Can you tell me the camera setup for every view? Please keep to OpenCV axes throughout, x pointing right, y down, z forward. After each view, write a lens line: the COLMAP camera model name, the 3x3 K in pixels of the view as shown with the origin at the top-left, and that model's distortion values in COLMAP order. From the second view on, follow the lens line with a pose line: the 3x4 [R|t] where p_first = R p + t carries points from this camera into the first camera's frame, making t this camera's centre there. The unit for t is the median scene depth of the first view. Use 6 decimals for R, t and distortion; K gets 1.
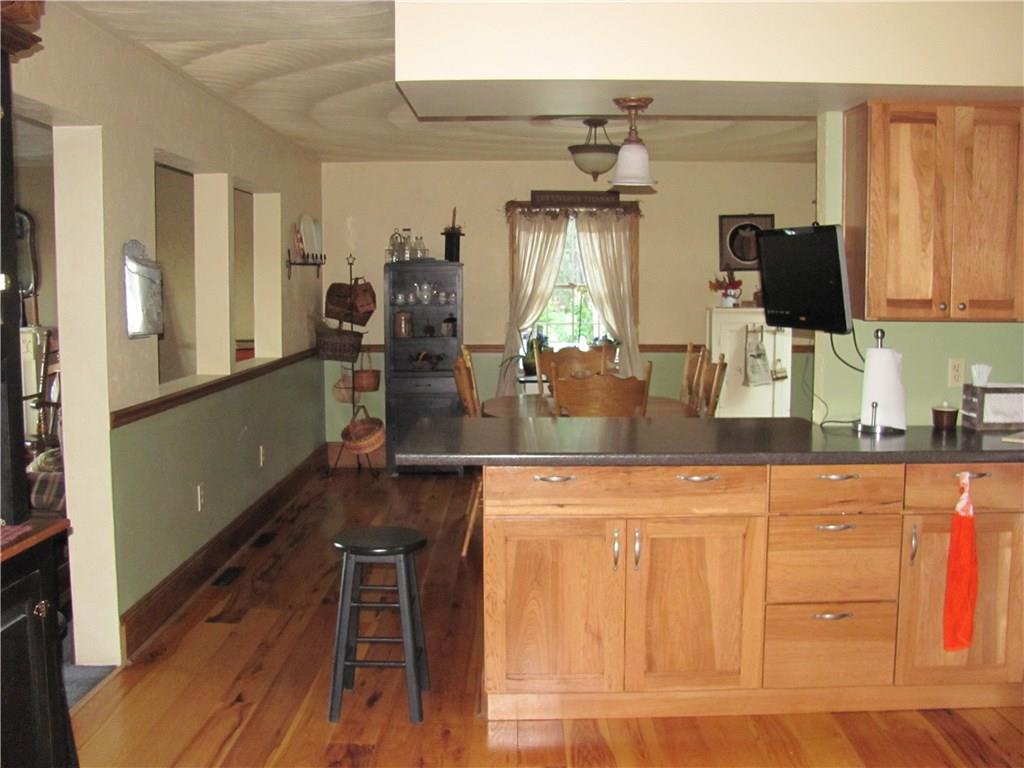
lens RADIAL K [[1065.4, 0, 512.6], [0, 1065.4, 389.4], [0, 0, 1]] dist [-0.127818, 0.000000]
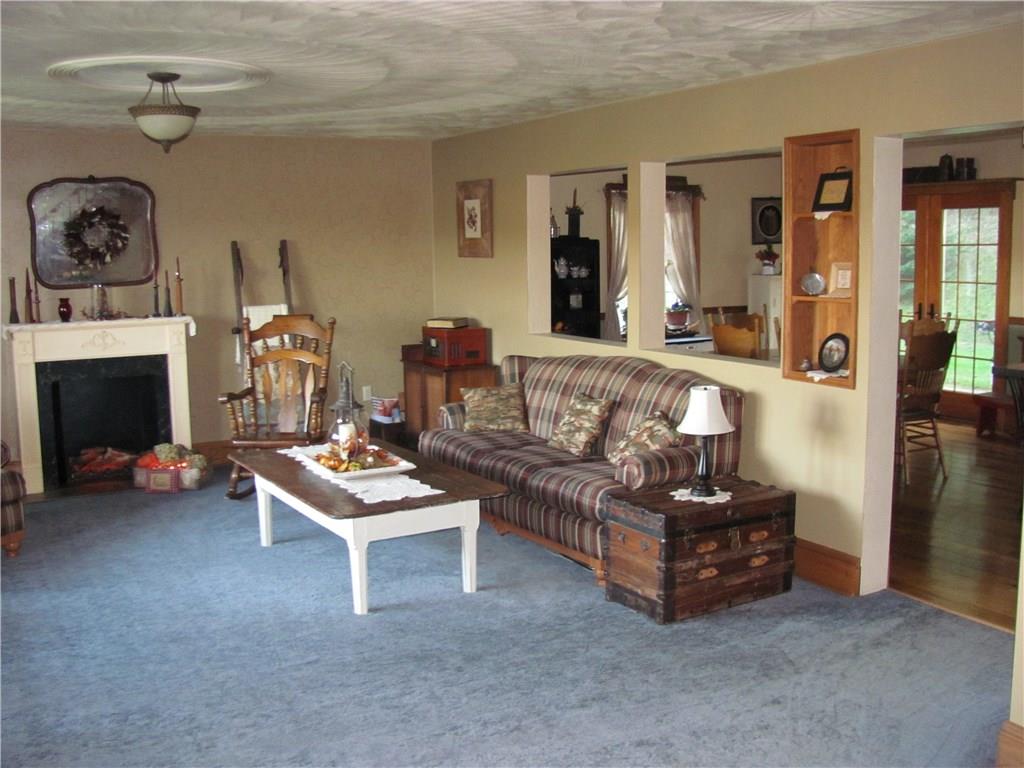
lens RADIAL K [[1065.4, 0, 517.0], [0, 1065.4, 389.5], [0, 0, 1]] dist [-0.127818, 0.000000]
pose [[0.864196, -0.080498, 0.496674, -0.678706], [0.065783, 0.996723, 0.047082, -0.022181], [-0.498836, -0.008015, 0.866659, 0.091286]]
